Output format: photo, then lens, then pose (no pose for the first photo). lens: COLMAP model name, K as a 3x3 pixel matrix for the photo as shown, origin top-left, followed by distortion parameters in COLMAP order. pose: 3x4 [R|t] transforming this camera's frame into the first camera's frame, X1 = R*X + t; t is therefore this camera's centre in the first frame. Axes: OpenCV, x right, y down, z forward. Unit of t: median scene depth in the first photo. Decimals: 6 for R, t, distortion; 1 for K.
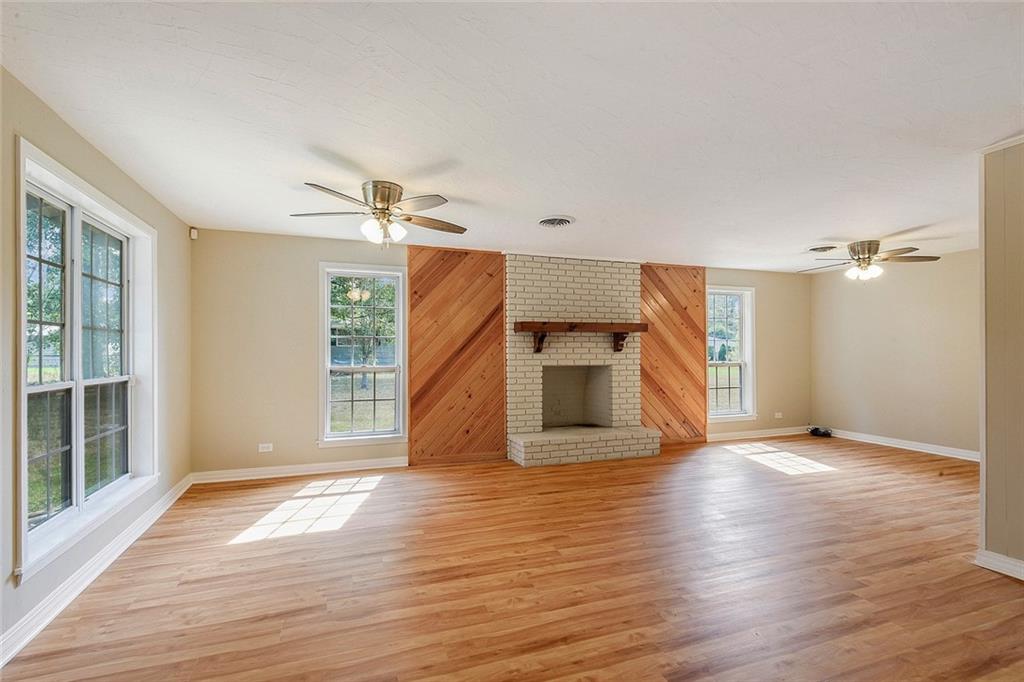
lens RADIAL K [[478.2, 0, 507.5], [0, 478.2, 348.8], [0, 0, 1]] dist [0.013908, -0.004308]
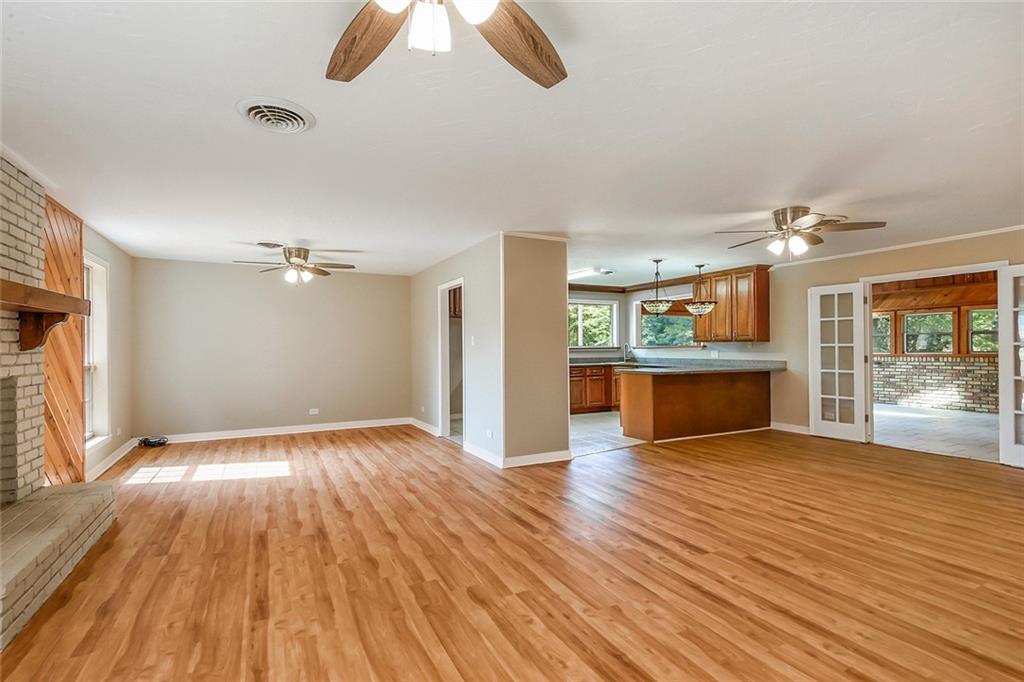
lens RADIAL K [[478.2, 0, 511.6], [0, 478.2, 346.6], [0, 0, 1]] dist [0.013908, -0.004308]
pose [[-0.132995, 0.002125, 0.991114, -0.592104], [0.003141, 0.999994, -0.001723, 0.008389], [-0.991112, 0.002884, -0.133001, 0.955299]]
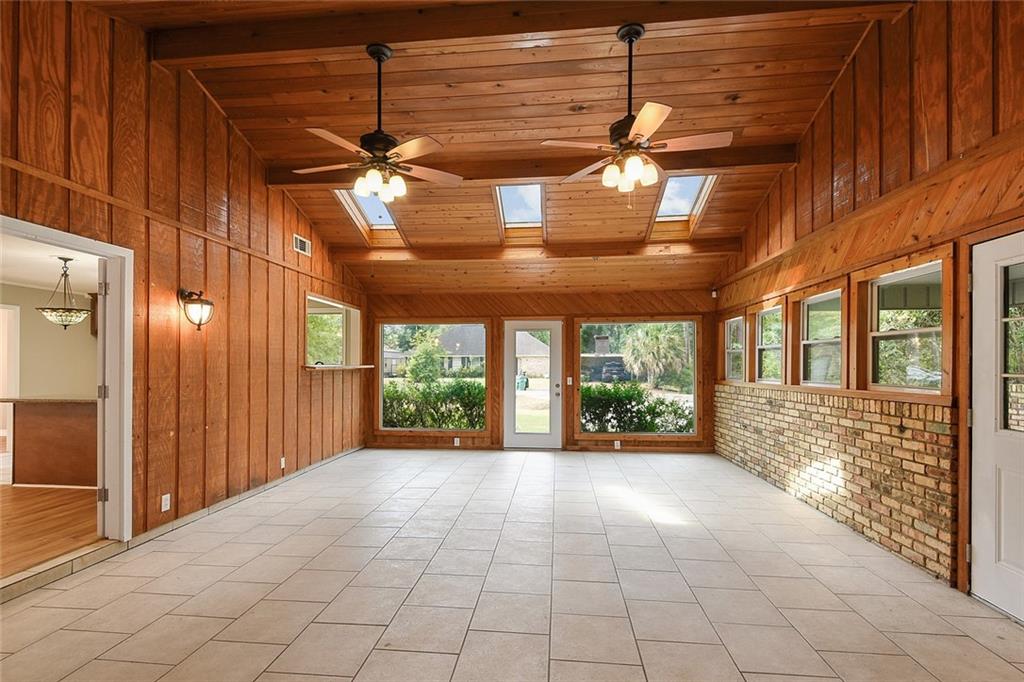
lens RADIAL K [[478.2, 0, 505.8], [0, 478.2, 360.2], [0, 0, 1]] dist [0.013908, -0.004308]
pose [[0.443655, 0.004402, 0.896187, -0.492554], [0.000038, 0.999988, -0.004931, 0.006675], [-0.896198, 0.002222, 0.443649, 0.692090]]
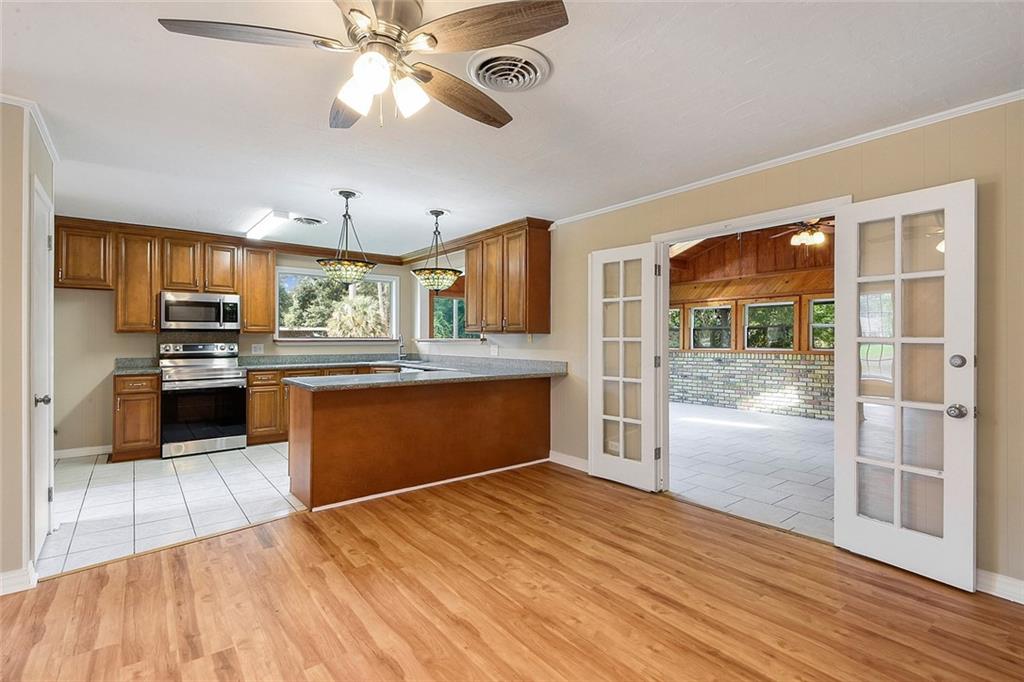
lens RADIAL K [[478.2, 0, 507.9], [0, 478.2, 336.0], [0, 0, 1]] dist [0.013908, -0.004308]
pose [[-0.307422, 0.004746, 0.951561, -0.533116], [-0.004268, 0.999971, -0.006367, 0.007932], [-0.951564, -0.006019, -0.307393, 0.873842]]
